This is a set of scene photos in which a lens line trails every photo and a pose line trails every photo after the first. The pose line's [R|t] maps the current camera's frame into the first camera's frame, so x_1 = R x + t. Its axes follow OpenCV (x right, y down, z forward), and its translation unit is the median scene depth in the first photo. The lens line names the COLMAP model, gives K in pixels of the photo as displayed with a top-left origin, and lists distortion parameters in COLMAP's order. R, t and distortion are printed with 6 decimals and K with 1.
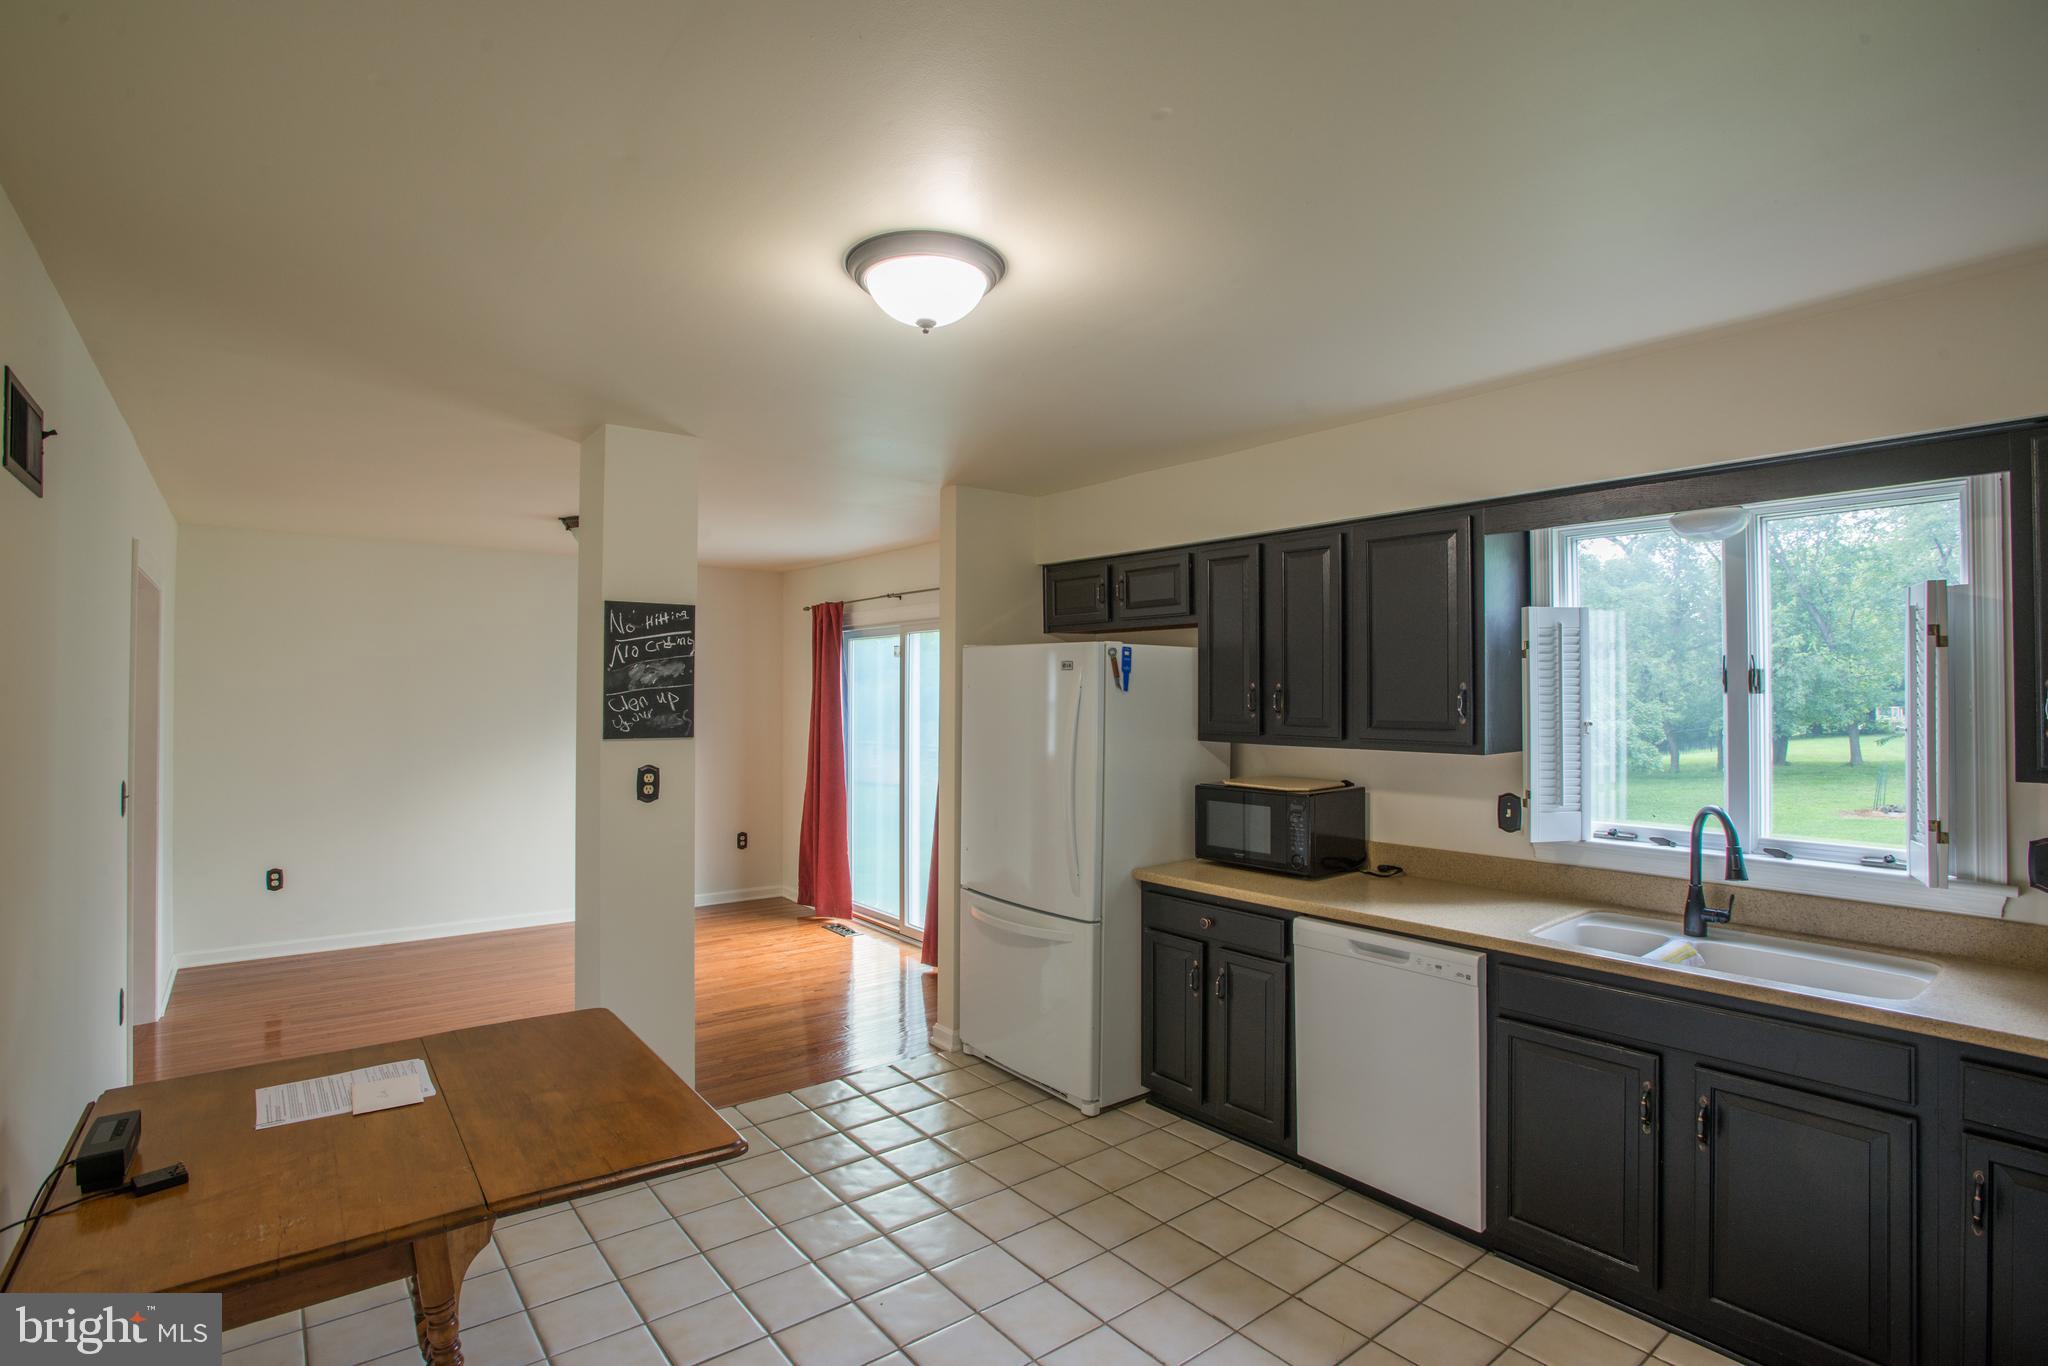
lens RADIAL K [[998.2, 0, 1018.9], [0, 998.2, 669.9], [0, 0, 1]] dist [-0.065489, 0.025155]
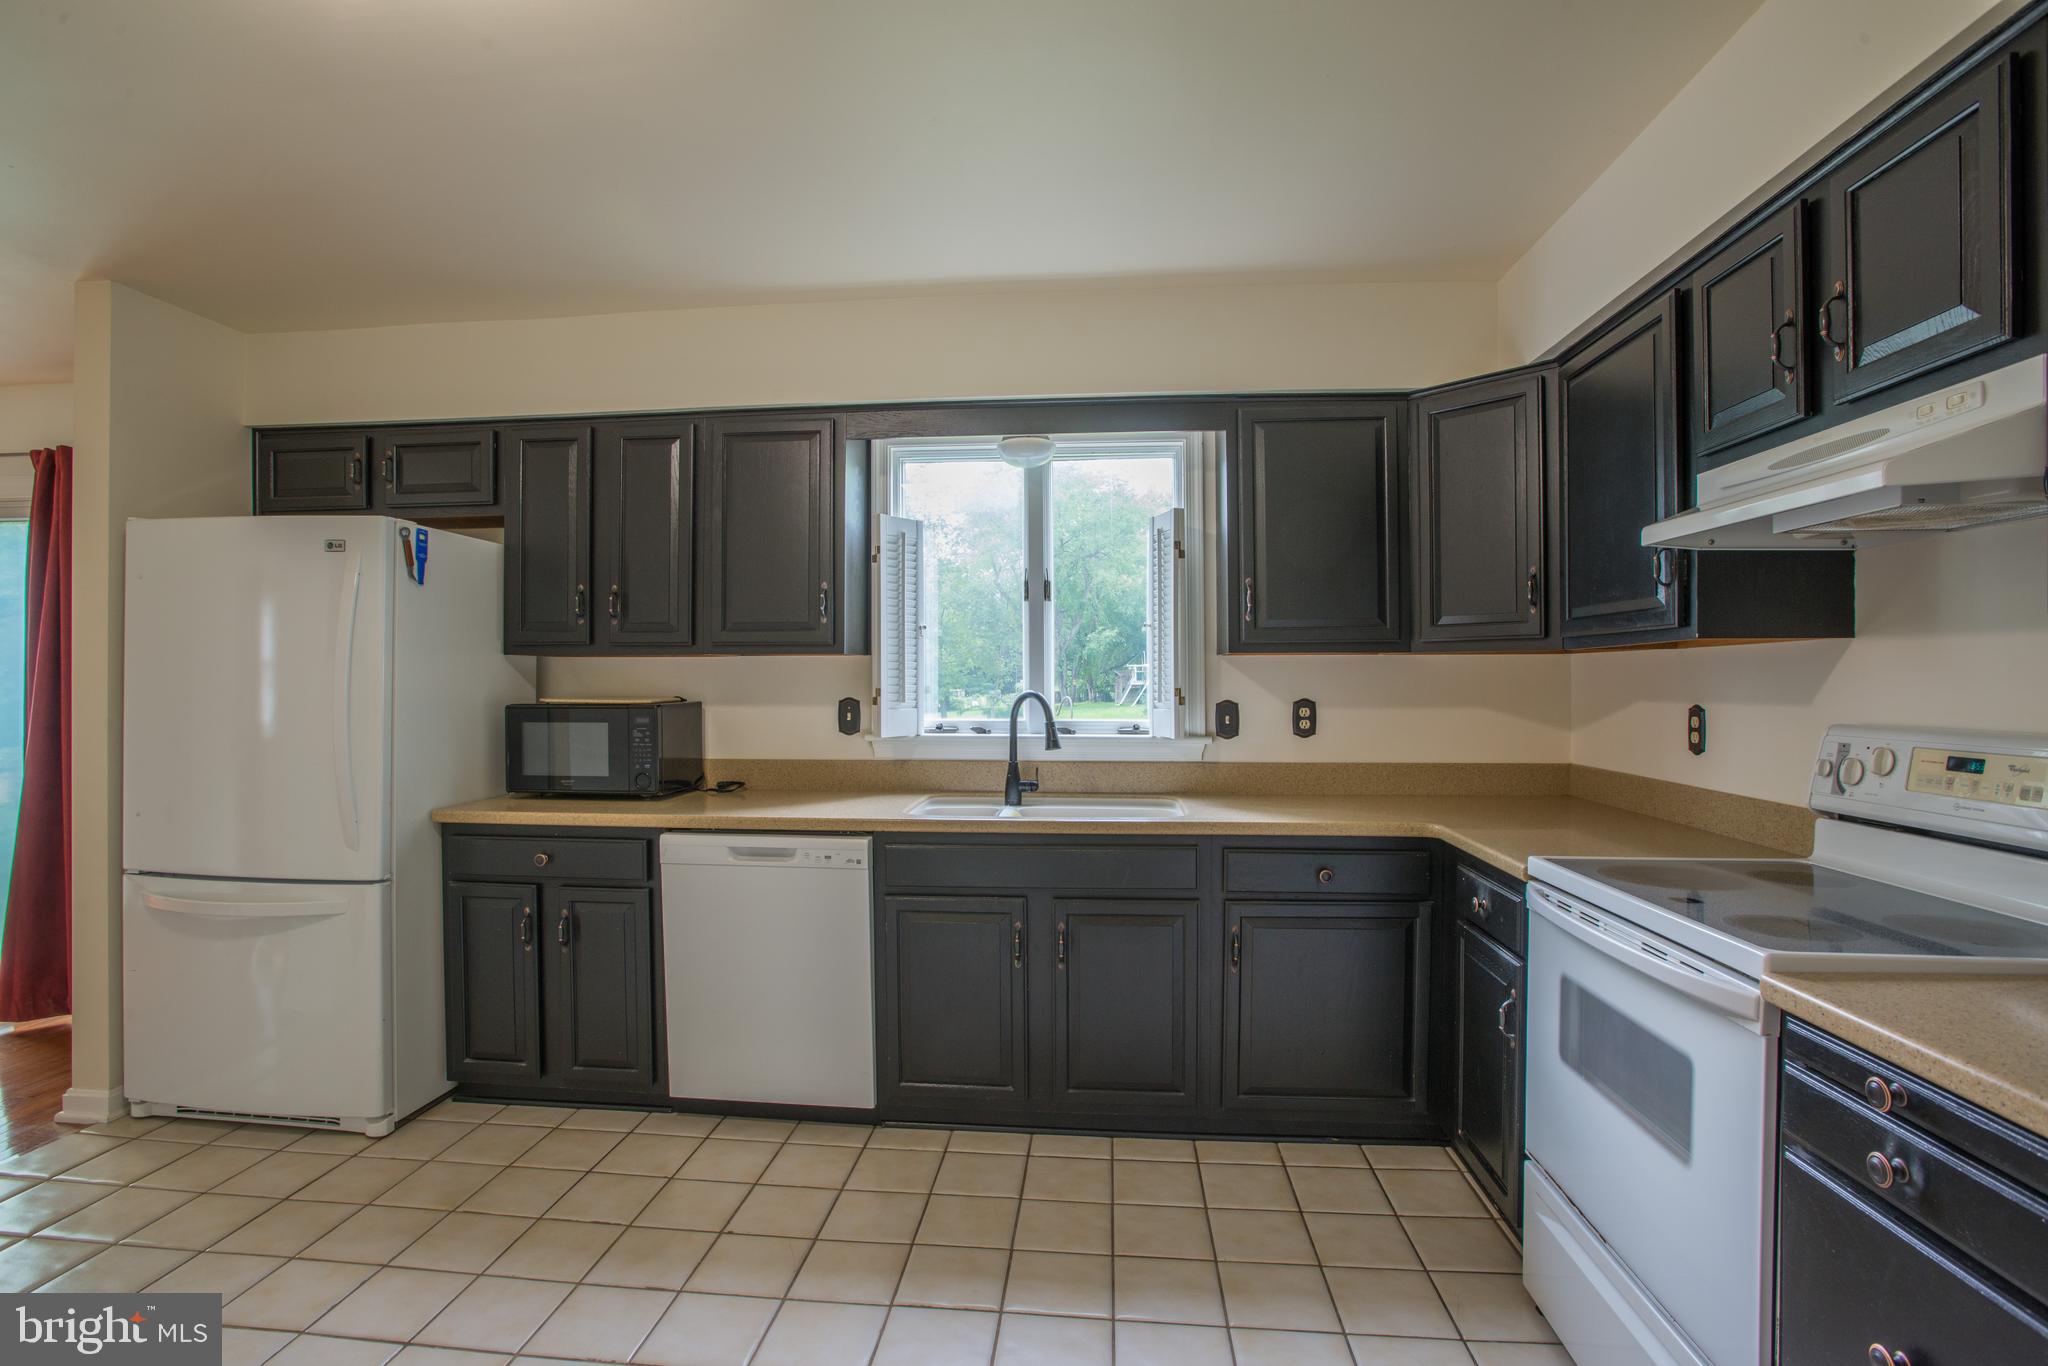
lens RADIAL K [[998.2, 0, 1018.9], [0, 998.2, 669.9], [0, 0, 1]] dist [-0.065489, 0.025155]
pose [[0.692966, 0.004206, 0.720958, -0.137879], [-0.010735, 0.999932, 0.004485, 0.091091], [-0.720891, -0.010847, 0.692964, 0.143503]]
